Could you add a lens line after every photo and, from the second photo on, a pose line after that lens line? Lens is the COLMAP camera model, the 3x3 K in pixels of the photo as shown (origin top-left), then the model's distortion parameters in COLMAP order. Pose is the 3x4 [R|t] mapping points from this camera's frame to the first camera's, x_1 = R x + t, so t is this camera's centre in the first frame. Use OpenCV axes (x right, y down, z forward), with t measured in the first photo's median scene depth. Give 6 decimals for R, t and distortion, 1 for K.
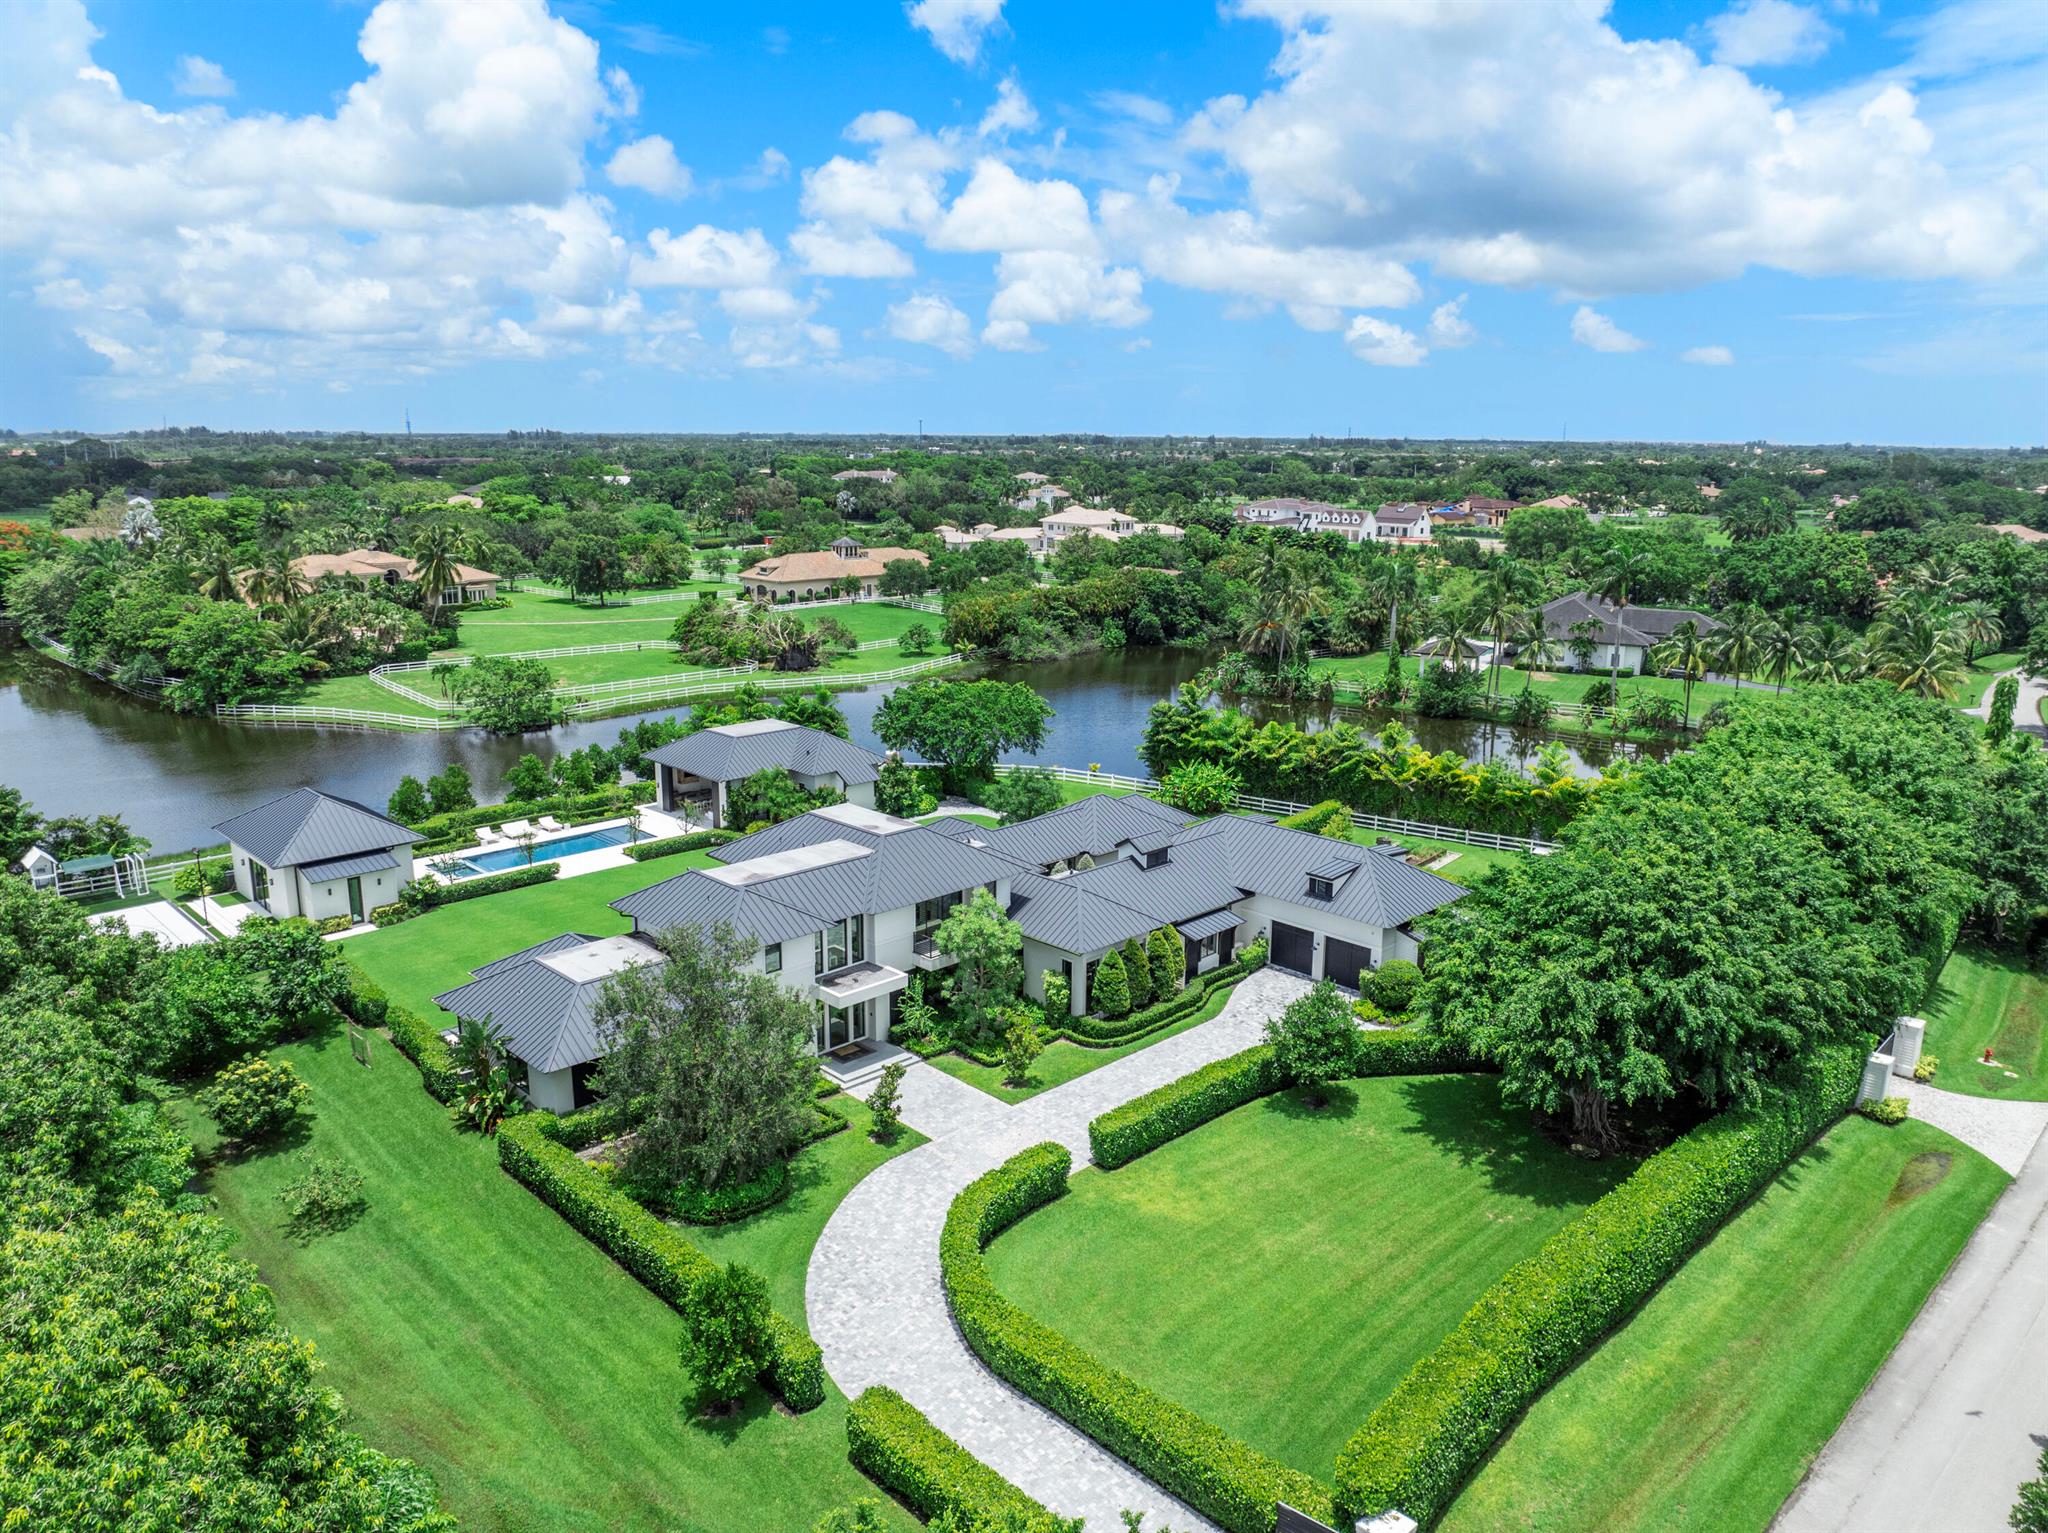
lens RADIAL K [[1452.3, 0, 1021.3], [0, 1452.3, 752.8], [0, 0, 1]] dist [-0.033271, -0.006183]
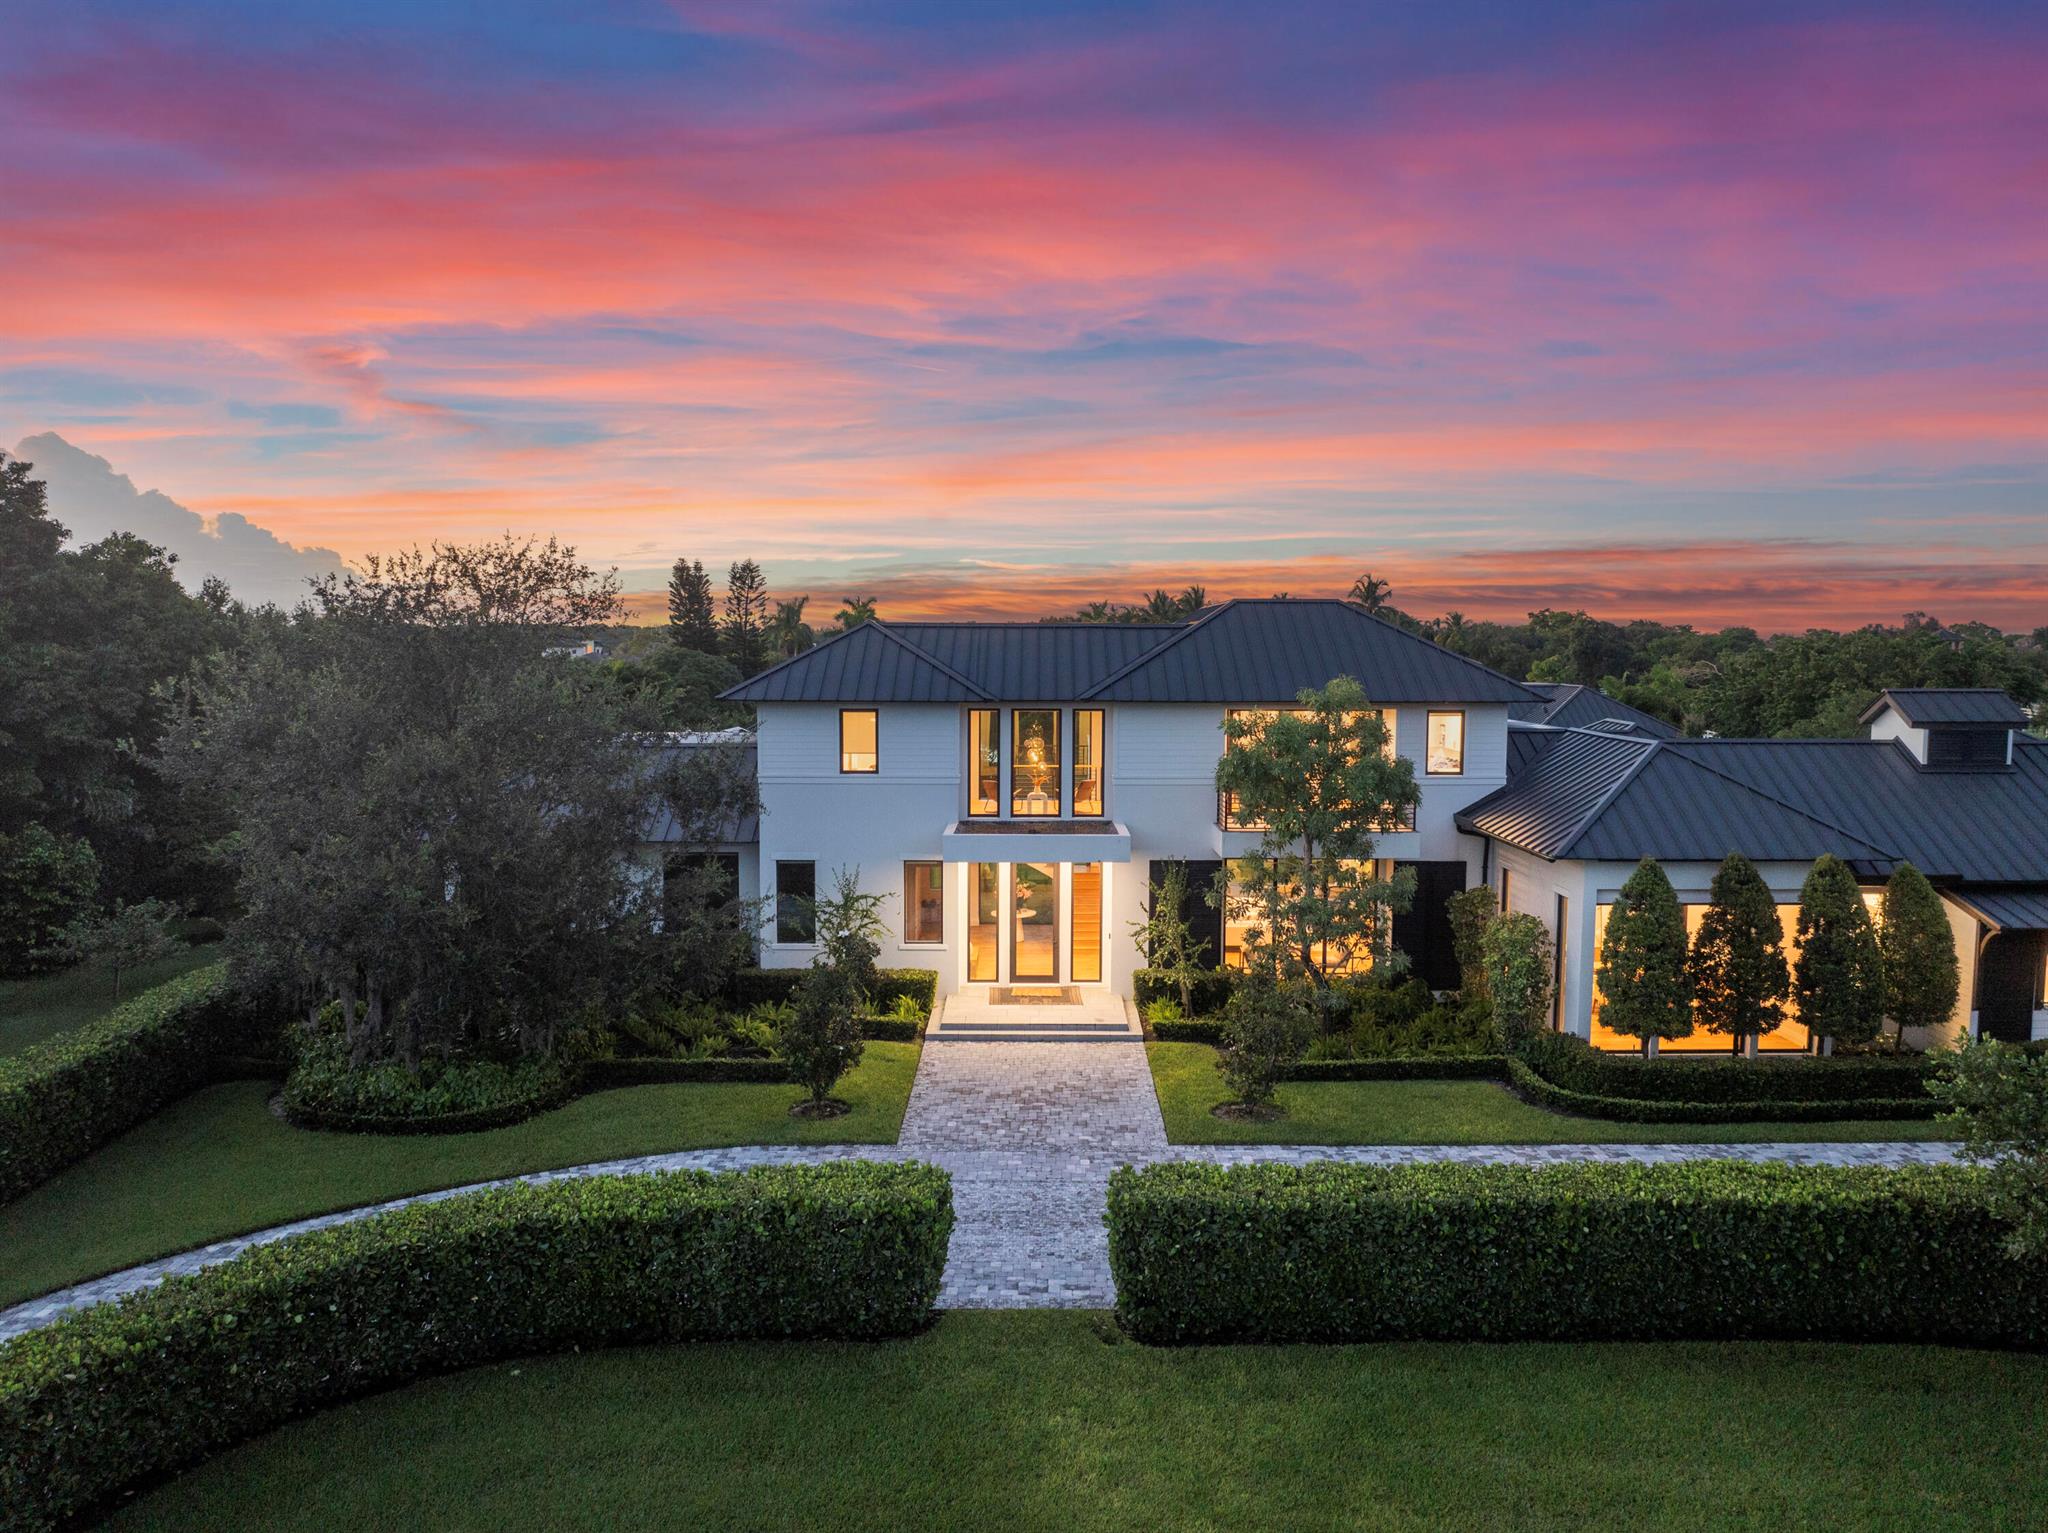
lens RADIAL K [[1452.3, 0, 1021.3], [0, 1452.3, 752.8], [0, 0, 1]] dist [-0.033271, -0.006183]
pose [[0.711672, 0.046793, -0.700952, 0.191659], [-0.149319, 0.985056, -0.085845, 0.153104], [0.686459, 0.165759, 0.708024, 0.582358]]
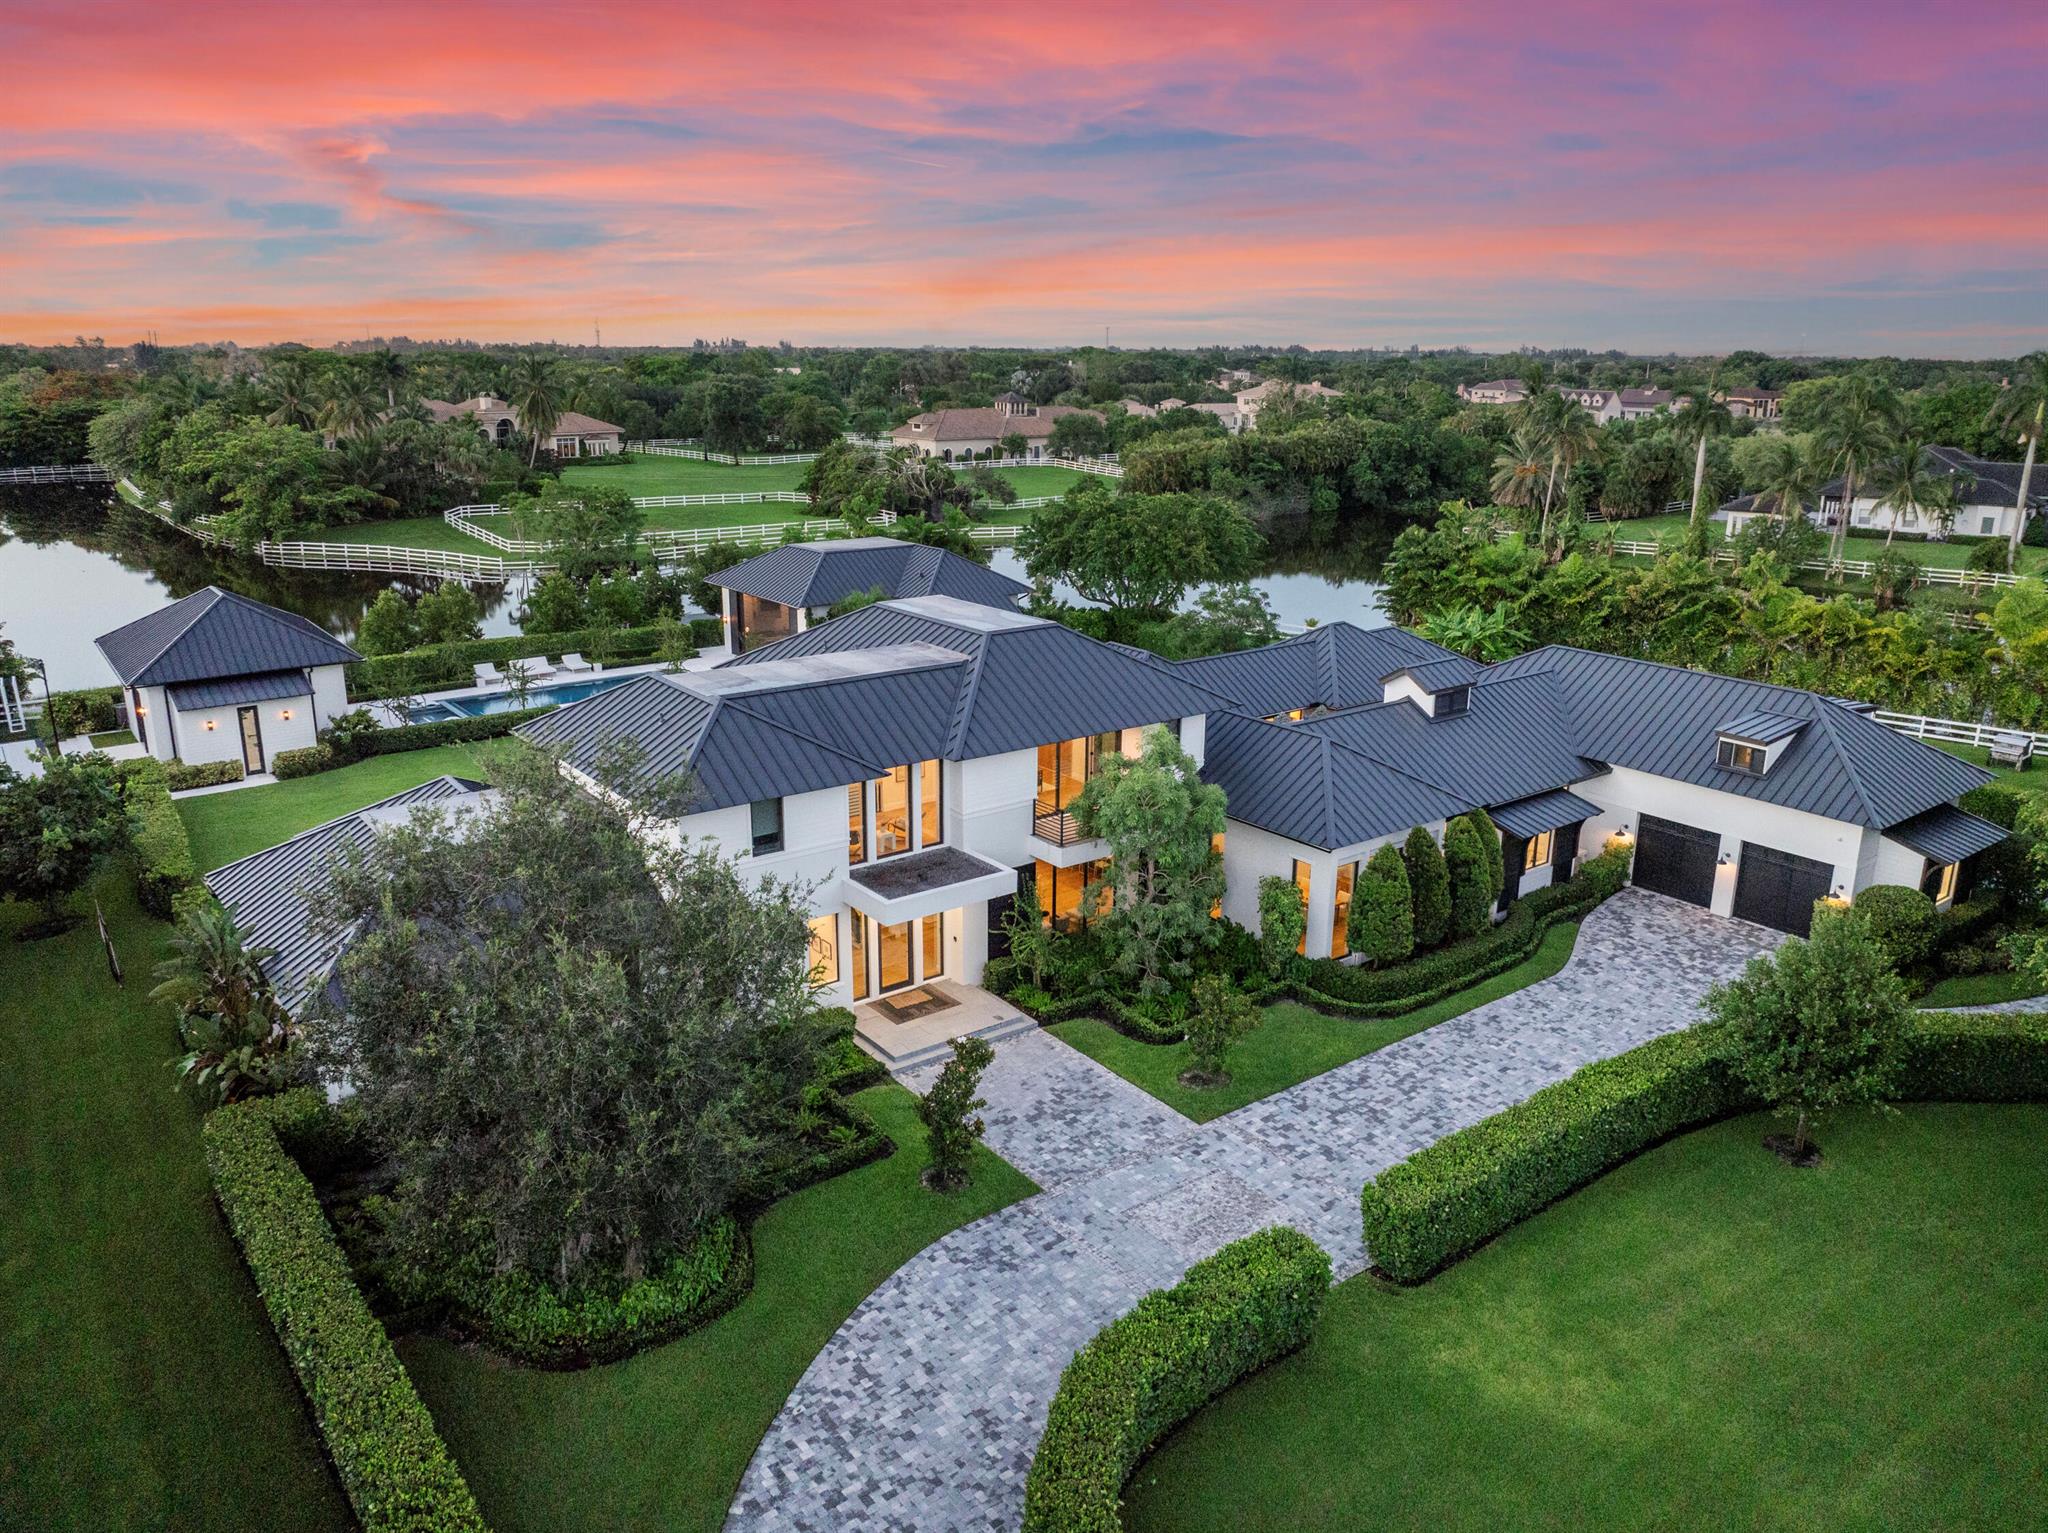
lens RADIAL K [[1462.5, 0, 1022.2], [0, 1462.5, 759.7], [0, 0, 1]] dist [-0.038478, -0.001015]
pose [[0.992279, 0.033379, -0.119449, -0.009883], [-0.026571, 0.997955, 0.058140, 0.069572], [0.121145, -0.054517, 0.991137, 0.401527]]
